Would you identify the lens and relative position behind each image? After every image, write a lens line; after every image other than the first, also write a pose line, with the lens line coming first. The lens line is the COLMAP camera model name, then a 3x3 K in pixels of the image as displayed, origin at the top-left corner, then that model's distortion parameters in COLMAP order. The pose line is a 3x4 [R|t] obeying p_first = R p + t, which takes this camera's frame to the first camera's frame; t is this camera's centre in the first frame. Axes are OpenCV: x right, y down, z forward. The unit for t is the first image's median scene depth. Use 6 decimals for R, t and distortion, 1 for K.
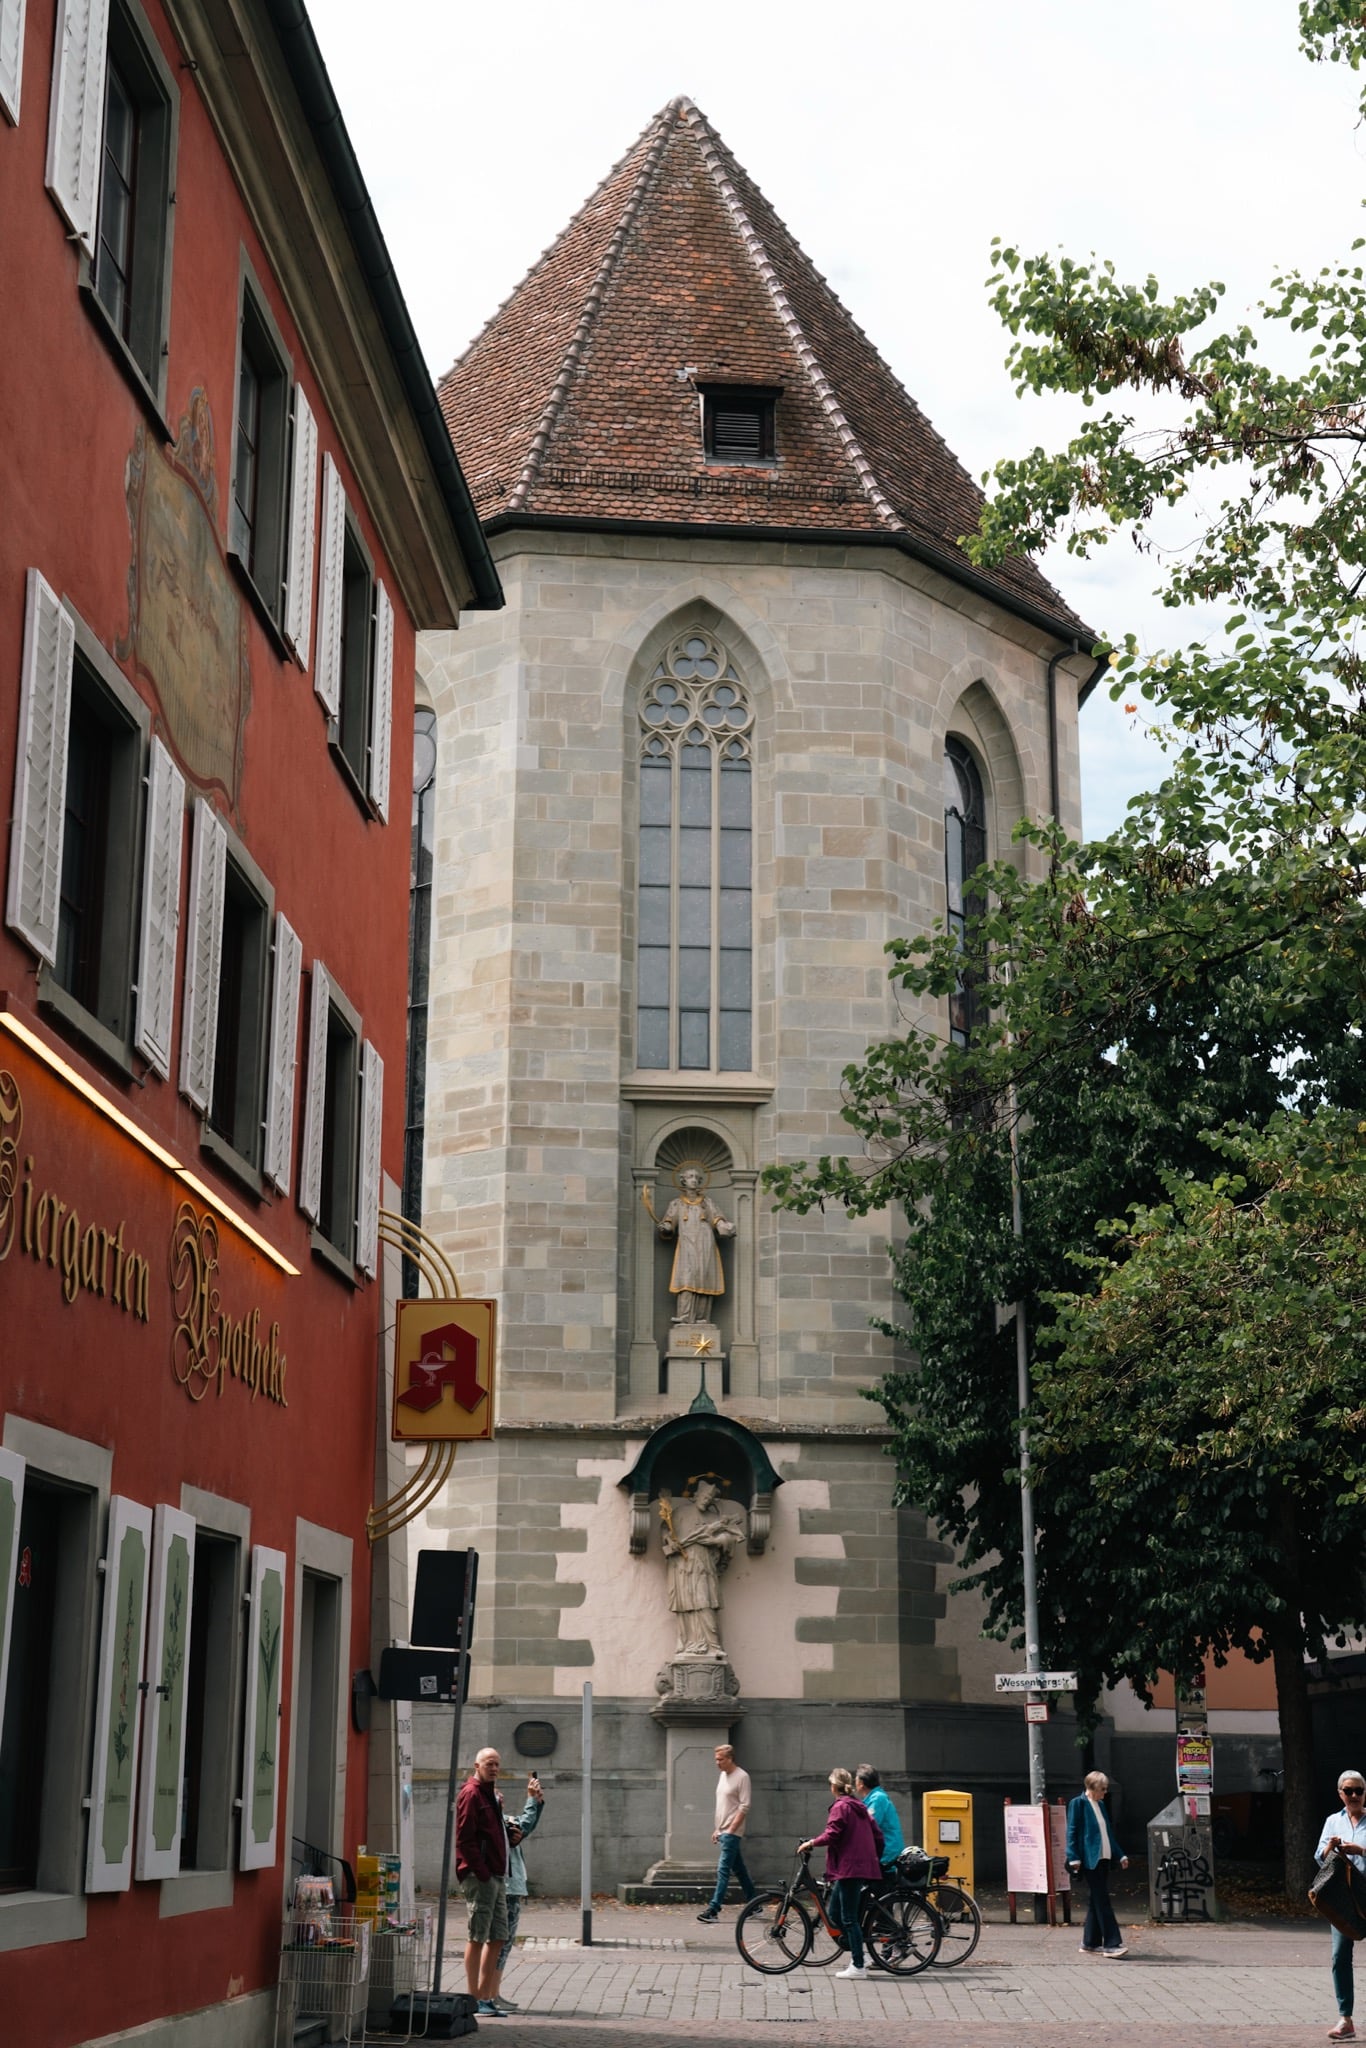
lens RADIAL K [[2637.3, 0, 683.0], [0, 2637.3, 1024.0], [0, 0, 1]] dist [-0.030499, -0.034410]
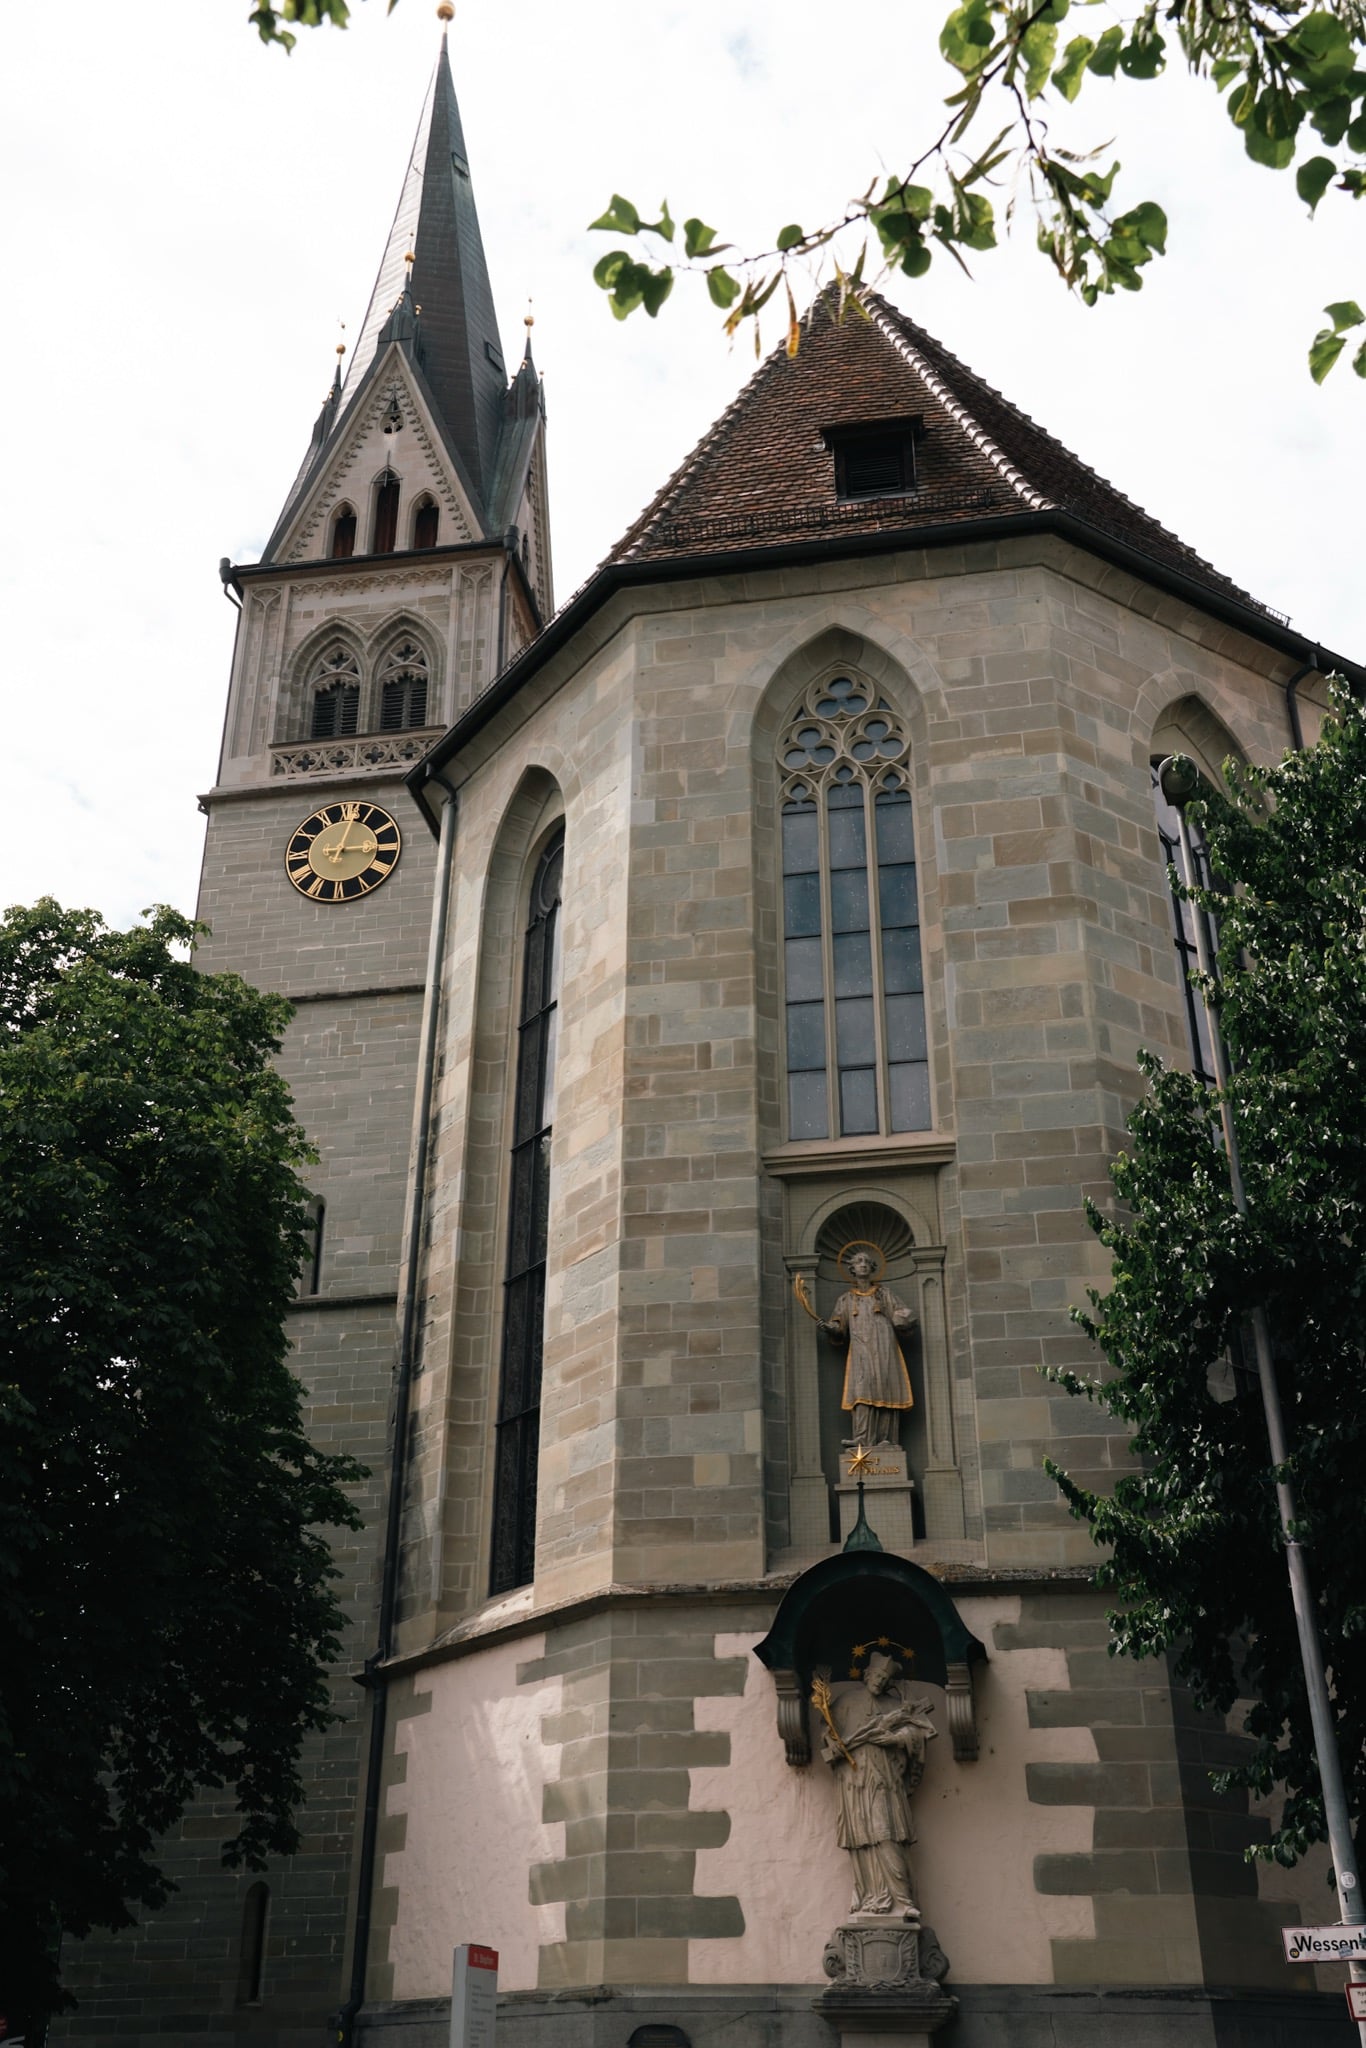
lens RADIAL K [[1908.5, 0, 683.0], [0, 1908.5, 1024.0], [0, 0, 1]] dist [0.012615, 0.006774]
pose [[0.959665, -0.136154, -0.245979, 0.102717], [0.077601, 0.969203, -0.233719, 0.118985], [0.270225, 0.205203, 0.940675, 0.439143]]
